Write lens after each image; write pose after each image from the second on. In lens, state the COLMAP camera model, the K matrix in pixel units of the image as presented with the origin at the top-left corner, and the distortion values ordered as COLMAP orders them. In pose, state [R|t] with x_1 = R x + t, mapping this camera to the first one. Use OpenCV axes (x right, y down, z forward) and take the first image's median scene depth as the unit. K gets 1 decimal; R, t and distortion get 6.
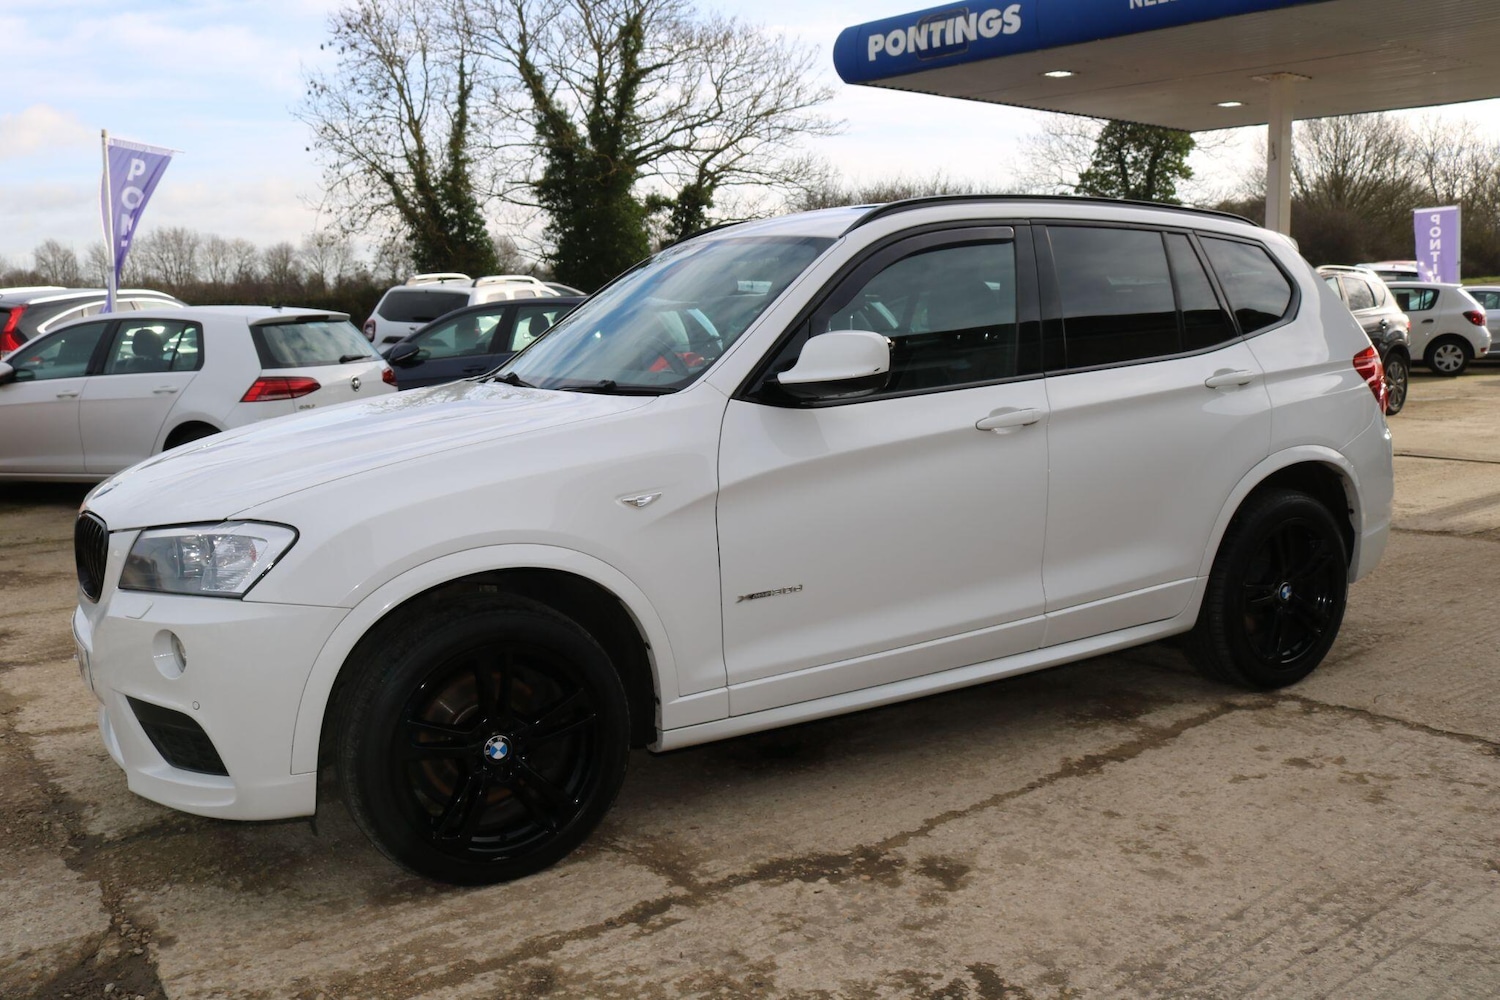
lens RADIAL K [[1310.8, 0, 750.0], [0, 1310.8, 500.0], [0, 0, 1]] dist [-0.150429, 0.125285]
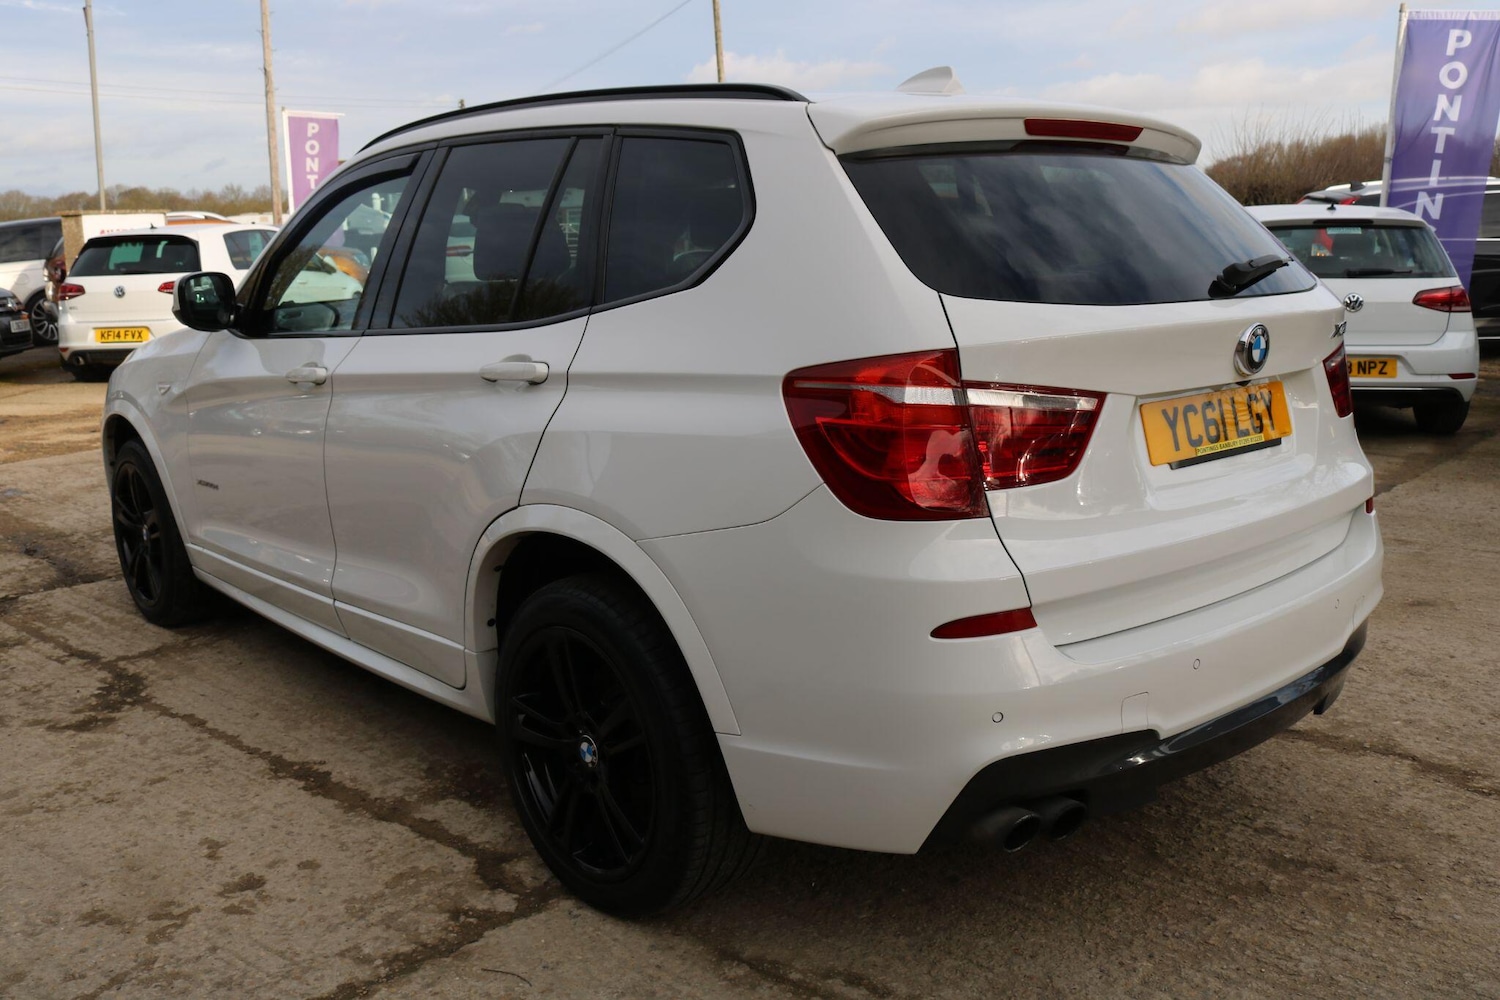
lens RADIAL K [[1372.8, 0, 741.1], [0, 1372.8, 499.8], [0, 0, 1]] dist [-0.147049, 0.127520]
pose [[0.192341, 0.214454, -0.957609, 0.282670], [-0.128263, 0.972952, 0.192128, -0.047296], [0.972910, 0.085872, 0.214645, 0.261050]]
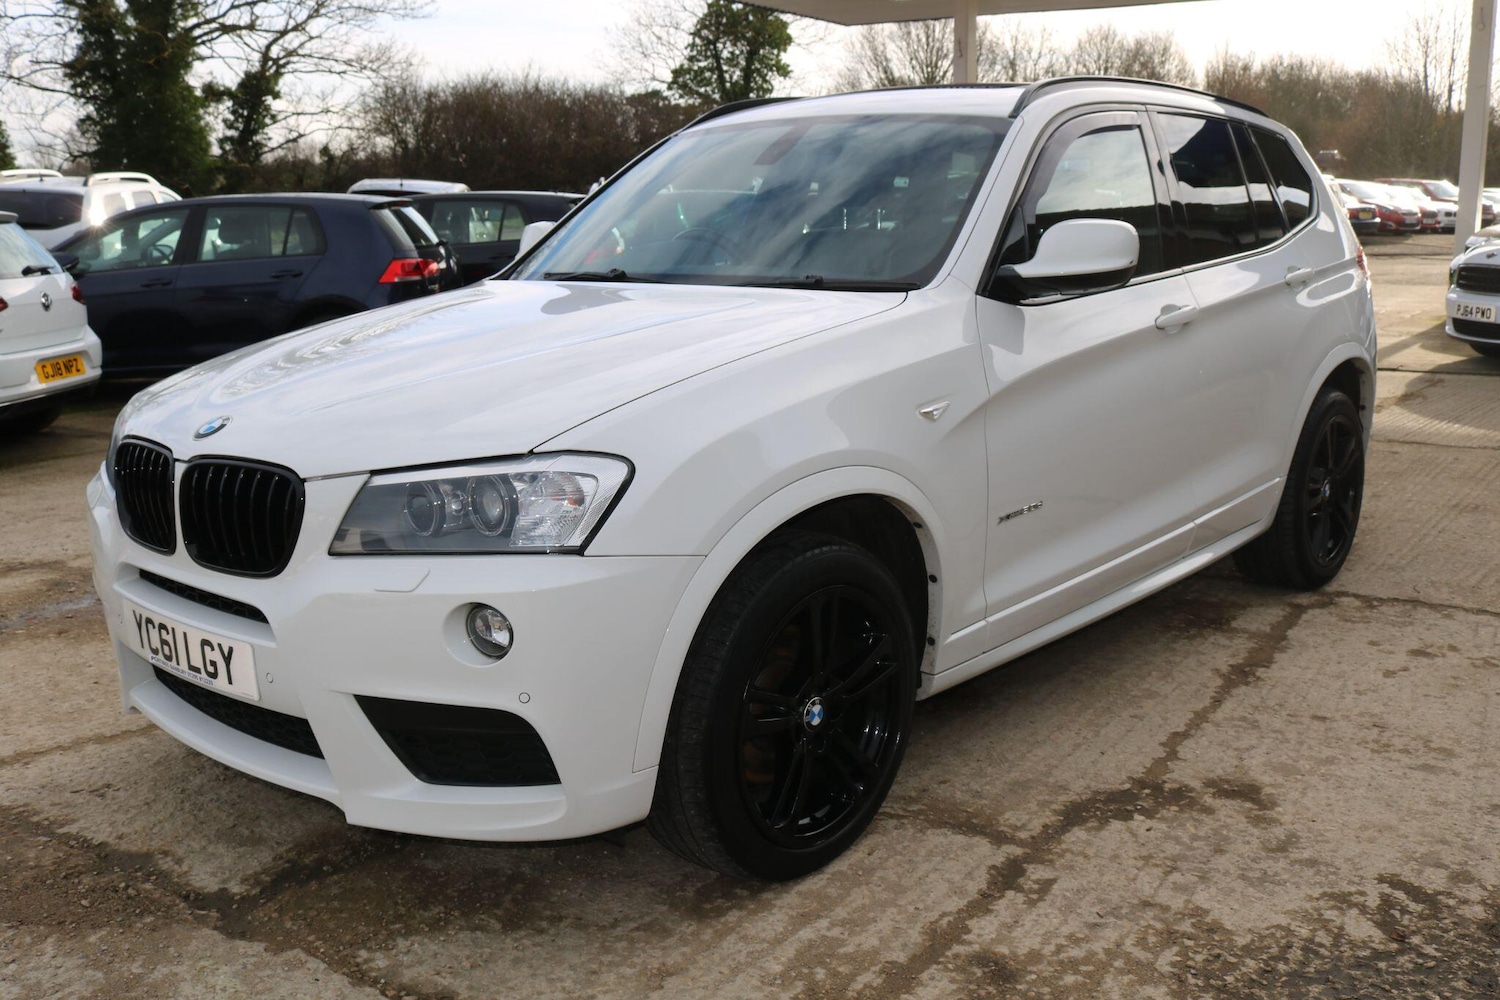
lens RADIAL K [[1433.0, 0, 750.0], [0, 1433.0, 500.0], [0, 0, 1]] dist [-0.134337, 0.111959]
pose [[0.948506, -0.054143, 0.312097, -0.099961], [0.038472, 0.997680, 0.056158, 0.000174], [-0.314414, -0.041259, 0.948389, 0.027849]]
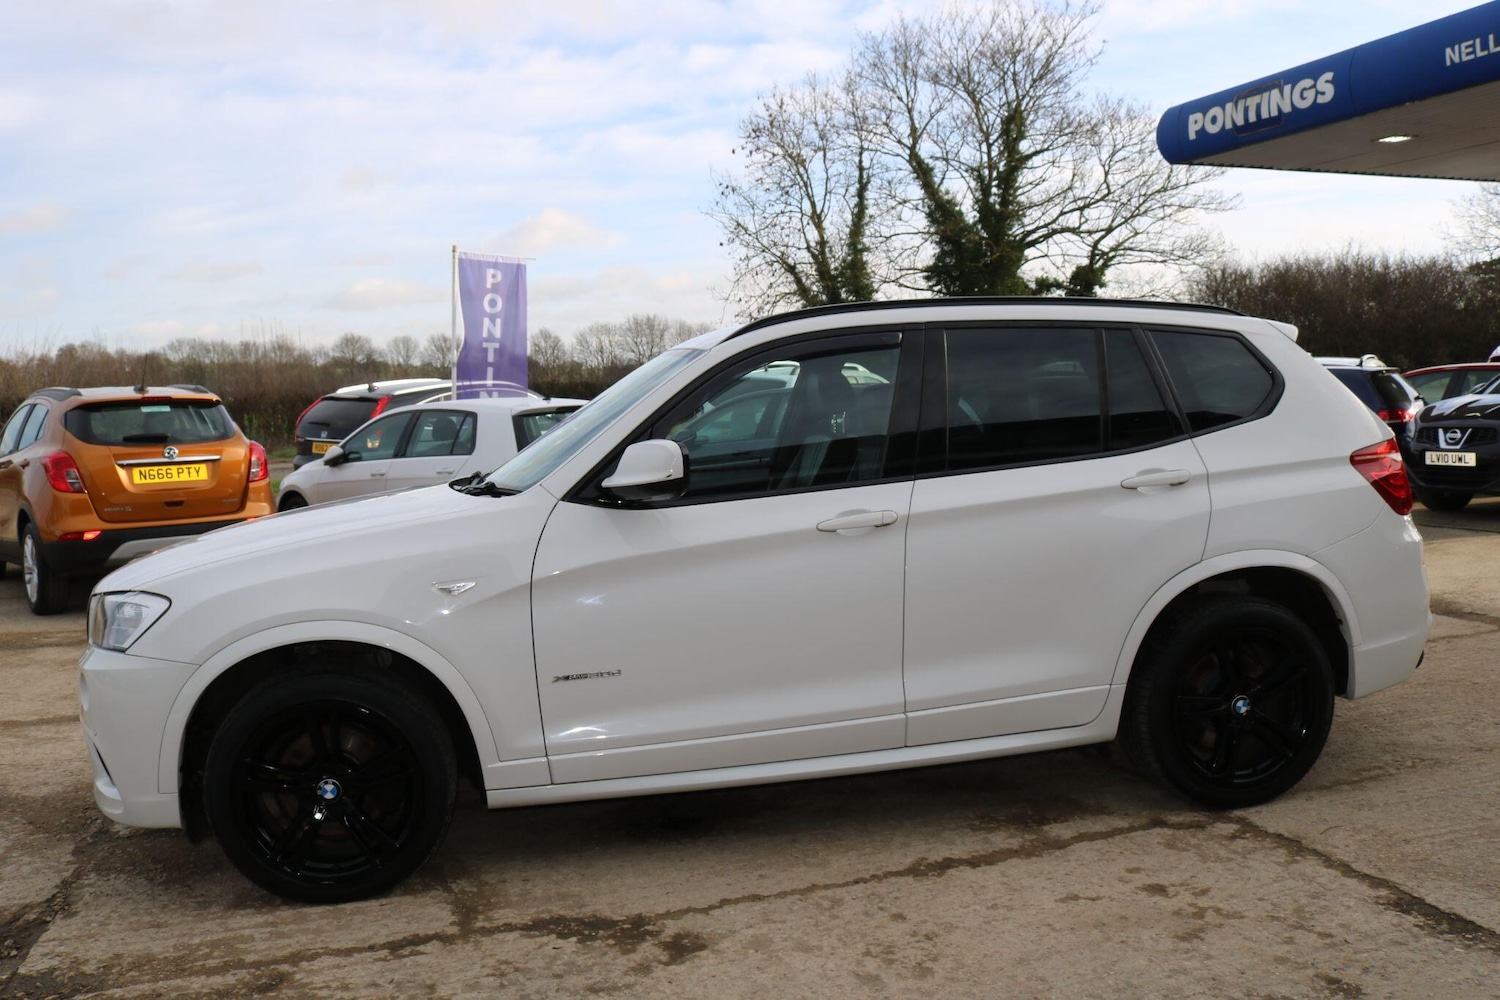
lens RADIAL K [[1274.5, 0, 750.0], [0, 1274.5, 500.0], [0, 0, 1]] dist [-0.157016, 0.132306]
pose [[0.942149, 0.012471, -0.334964, 0.108022], [-0.031175, 0.998236, -0.050520, -0.005910], [0.333743, 0.058040, 0.940876, 0.005593]]
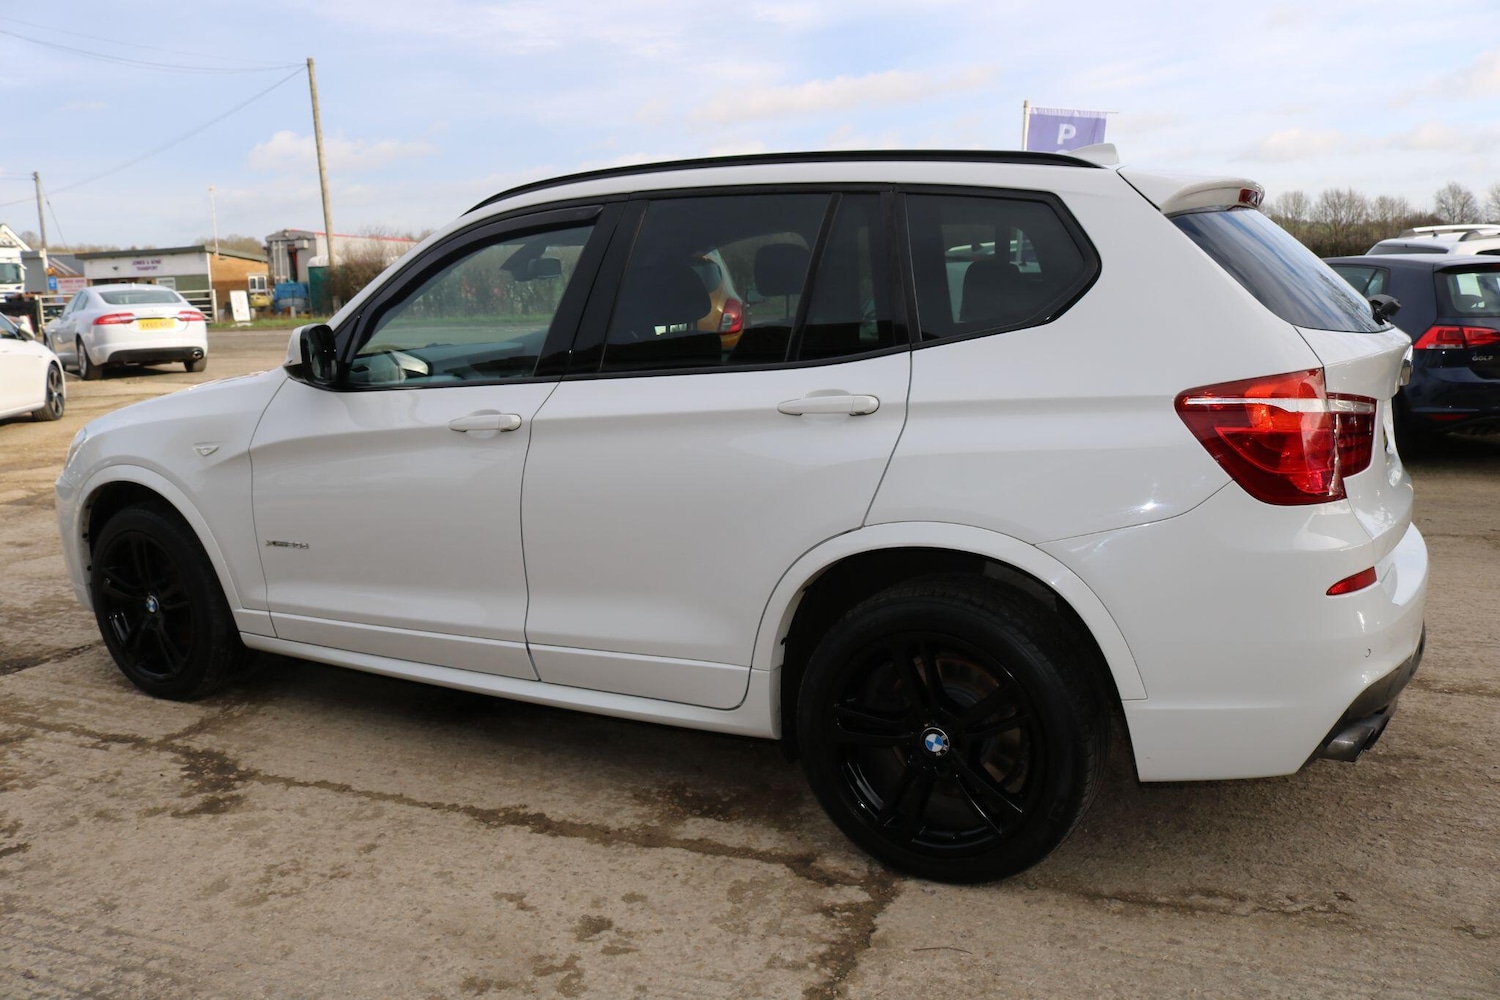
lens RADIAL K [[1241.0, 0, 751.7], [0, 1241.0, 496.7], [0, 0, 1]] dist [-0.158944, 0.127379]
pose [[0.516357, 0.160322, -0.841233, 0.246776], [-0.114072, 0.986443, 0.117977, -0.031997], [0.848742, 0.035043, 0.527645, 0.166096]]
